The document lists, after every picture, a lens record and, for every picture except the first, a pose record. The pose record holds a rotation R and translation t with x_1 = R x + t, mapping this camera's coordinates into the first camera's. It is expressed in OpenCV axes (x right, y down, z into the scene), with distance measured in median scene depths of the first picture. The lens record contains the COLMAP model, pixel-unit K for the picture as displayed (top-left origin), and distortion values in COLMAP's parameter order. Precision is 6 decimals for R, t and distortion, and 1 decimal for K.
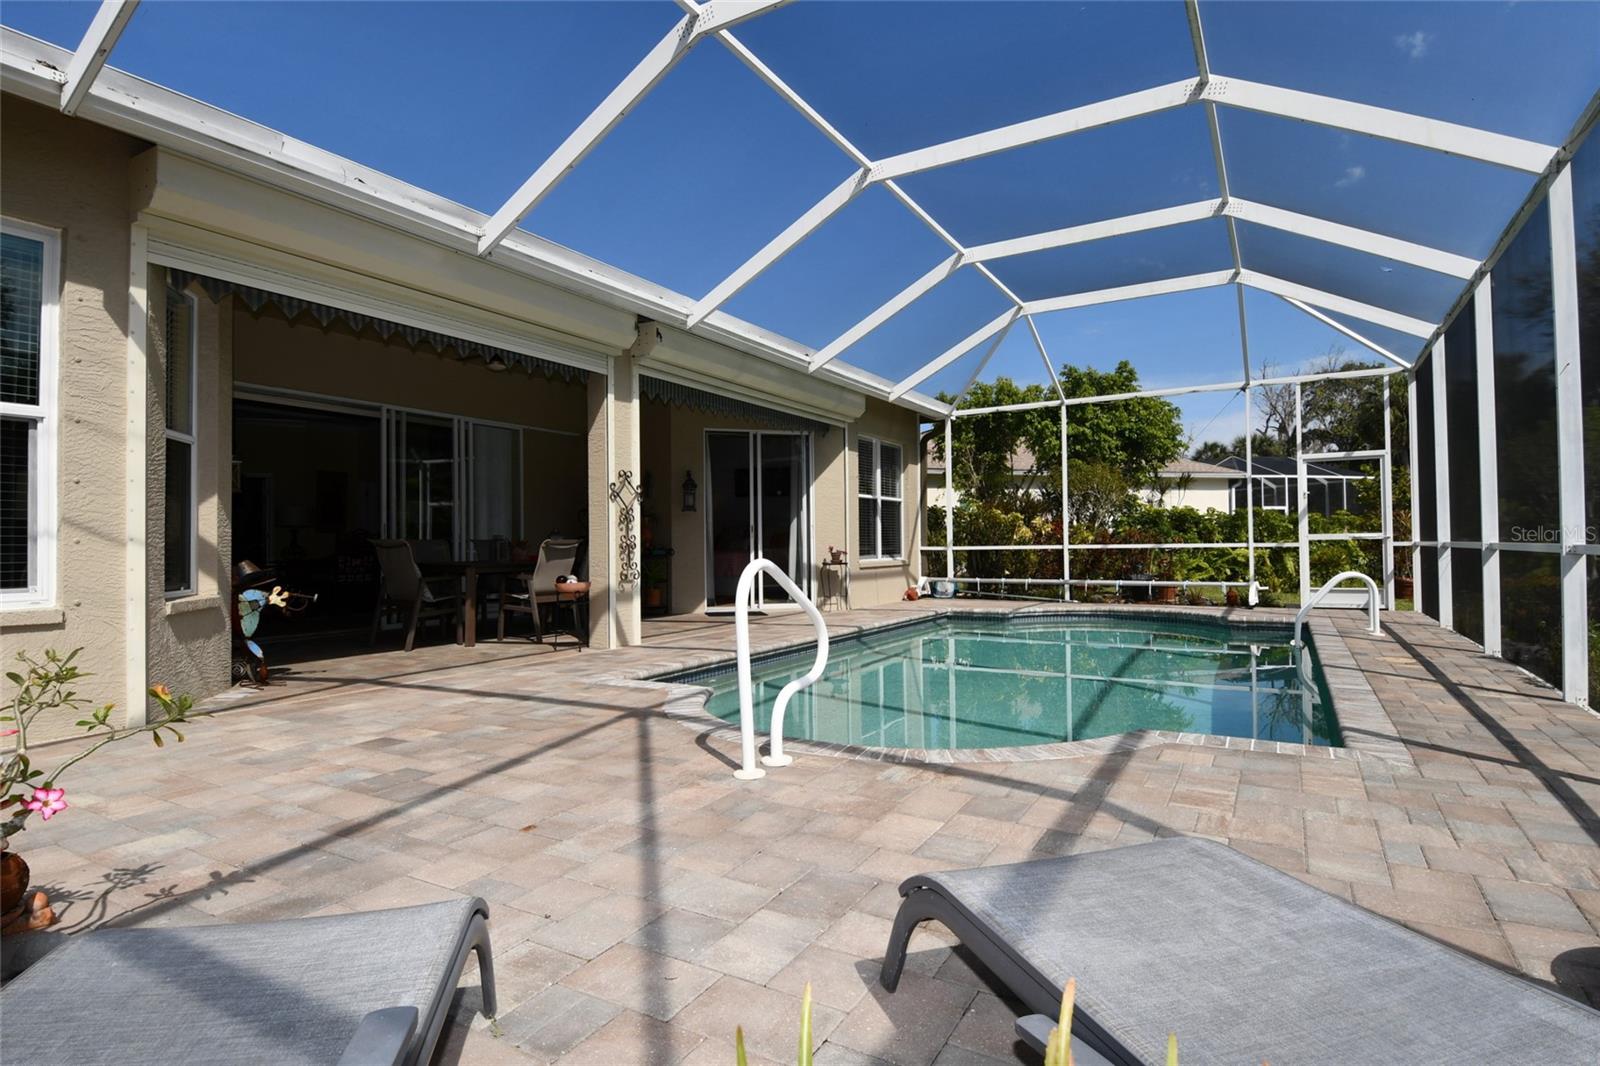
lens RADIAL K [[825.7, 0, 800.0], [0, 825.7, 533.0], [0, 0, 1]] dist [0.050658, -0.054886]
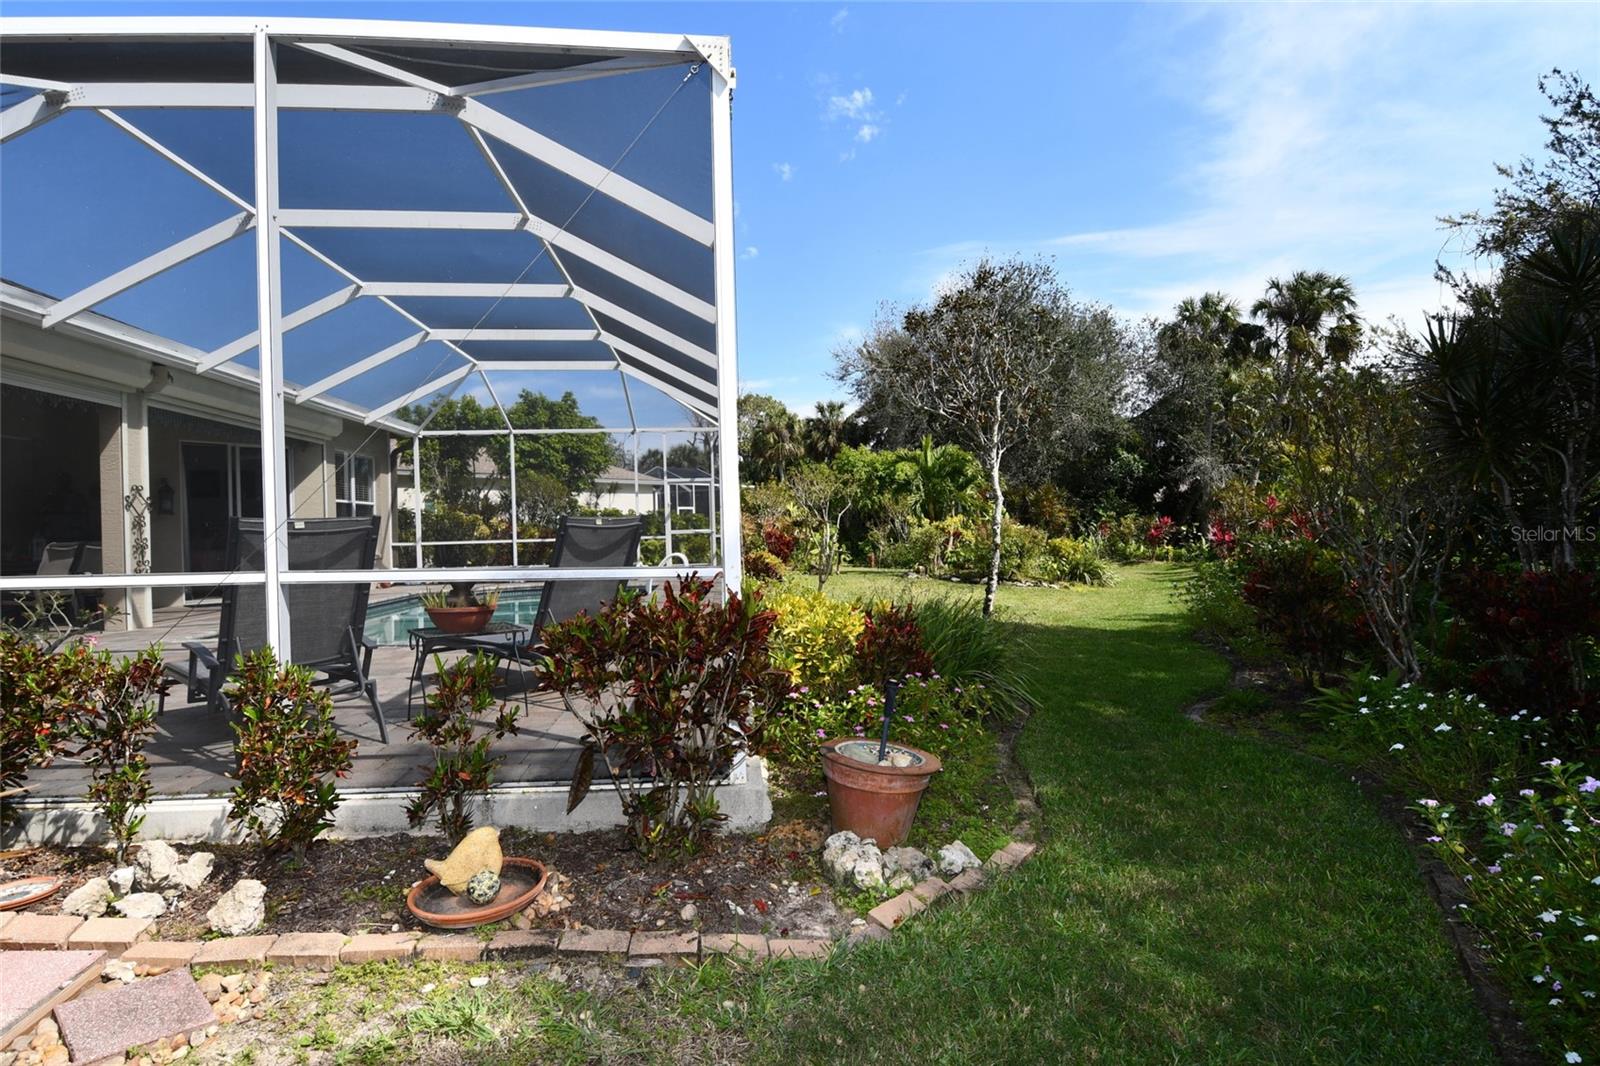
lens RADIAL K [[825.7, 0, 800.0], [0, 825.7, 533.0], [0, 0, 1]] dist [0.050658, -0.054886]
pose [[0.814916, -0.011677, 0.579462, -0.075646], [0.007209, 0.999924, 0.010011, -0.006011], [-0.579534, -0.003981, 0.814938, -0.340458]]
